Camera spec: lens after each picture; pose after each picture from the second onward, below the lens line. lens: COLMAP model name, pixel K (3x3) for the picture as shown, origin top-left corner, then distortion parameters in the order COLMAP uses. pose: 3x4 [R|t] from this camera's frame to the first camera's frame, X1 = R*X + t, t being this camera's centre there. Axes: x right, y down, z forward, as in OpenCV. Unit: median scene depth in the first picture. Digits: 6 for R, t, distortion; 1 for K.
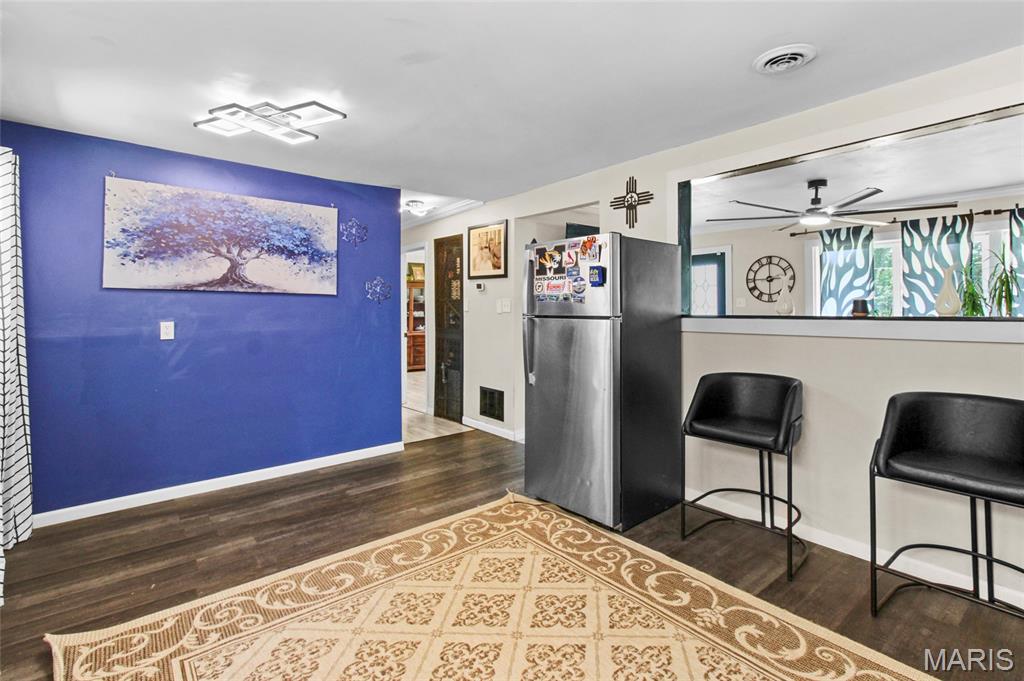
lens RADIAL K [[486.6, 0, 518.1], [0, 486.6, 302.5], [0, 0, 1]] dist [0.003825, 0.000213]
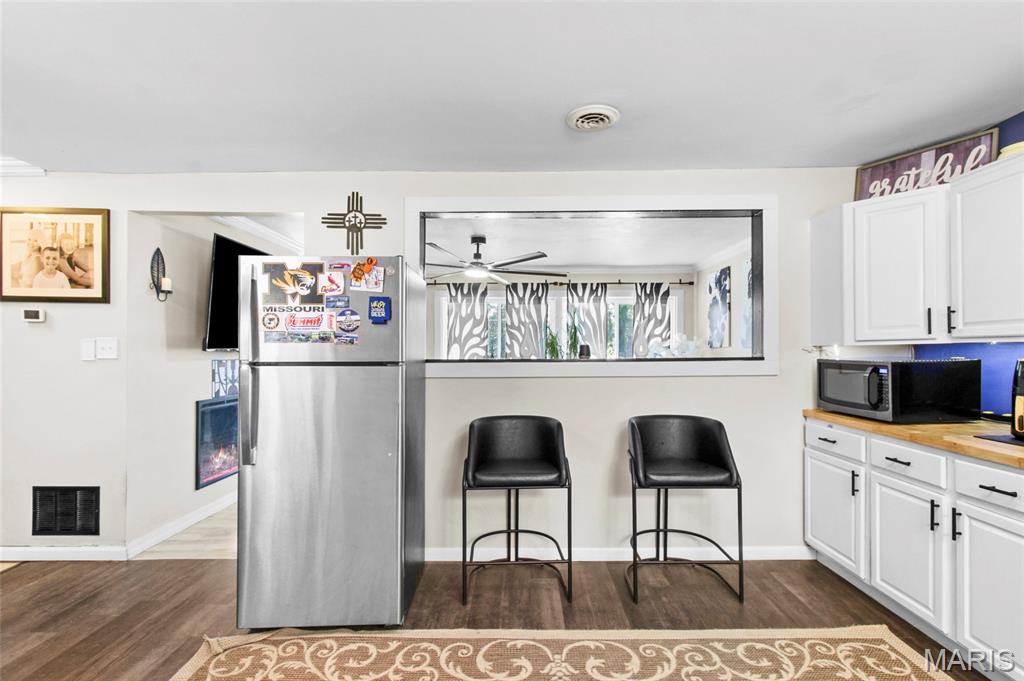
lens RADIAL K [[489.7, 0, 519.3], [0, 489.7, 360.9], [0, 0, 1]] dist [0.005361, 0.000518]
pose [[0.639773, -0.012454, 0.768463, -0.249189], [-0.007785, 0.999712, 0.022683, 0.005537], [-0.768524, -0.020494, 0.639492, 0.281625]]
